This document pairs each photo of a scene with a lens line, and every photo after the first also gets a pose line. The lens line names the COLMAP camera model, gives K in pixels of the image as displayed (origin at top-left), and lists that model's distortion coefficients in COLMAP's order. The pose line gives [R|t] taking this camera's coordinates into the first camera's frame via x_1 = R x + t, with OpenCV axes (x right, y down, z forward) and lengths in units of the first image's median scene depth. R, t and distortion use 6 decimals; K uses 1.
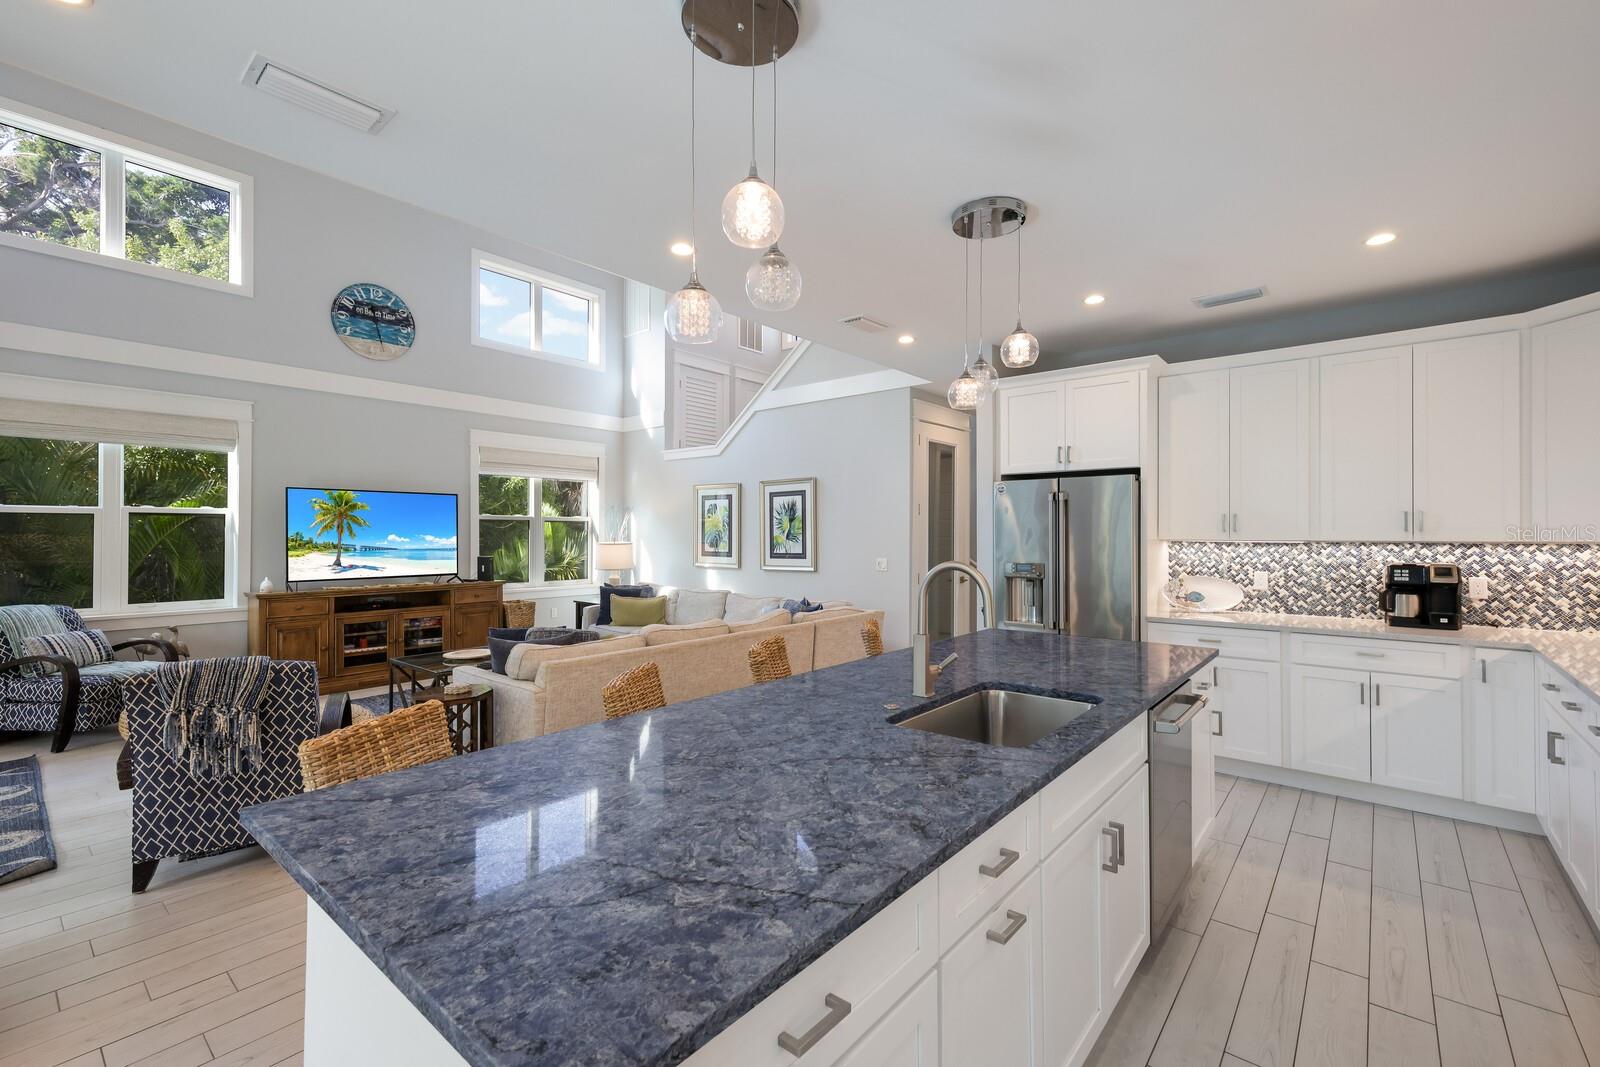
lens RADIAL K [[691.5, 0, 802.1], [0, 691.5, 534.4], [0, 0, 1]] dist [0.011090, 0.000067]
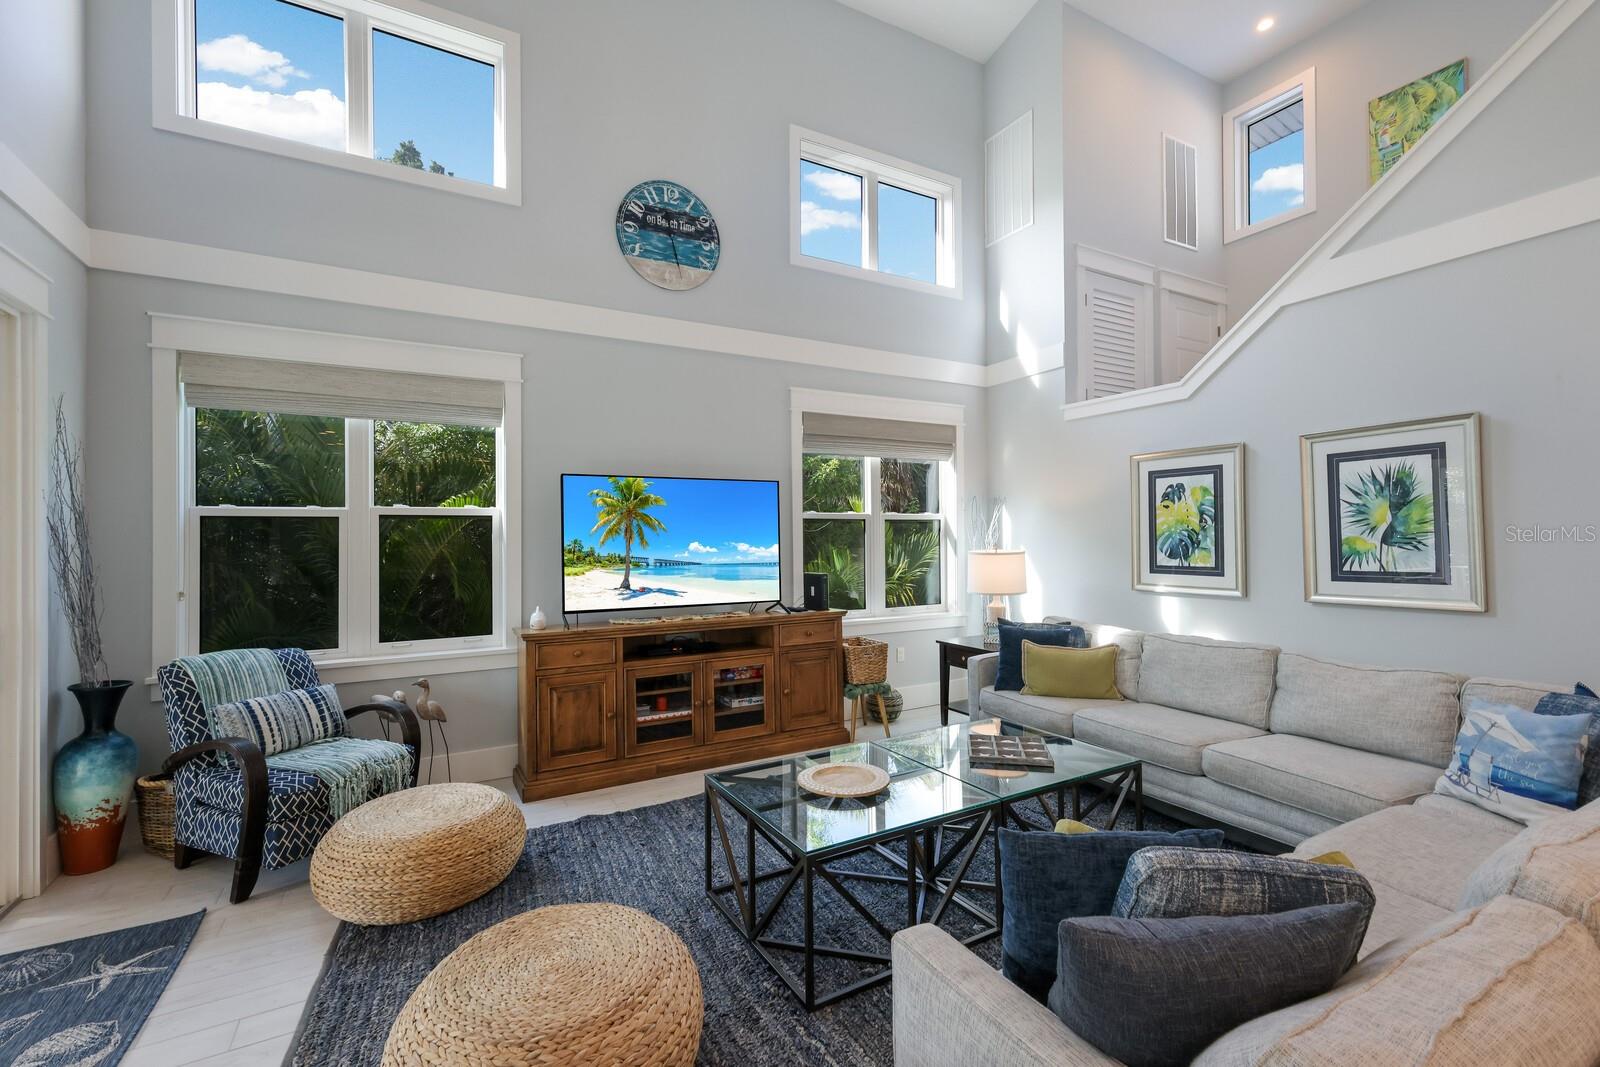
lens RADIAL K [[695.8, 0, 800.0], [0, 695.8, 533.5], [0, 0, 1]] dist [0.001852, 0.000218]
pose [[0.936276, -0.012908, -0.351028, -0.269832], [0.010920, 0.999911, -0.007642, -0.001793], [0.351095, 0.003322, 0.936334, 0.422500]]
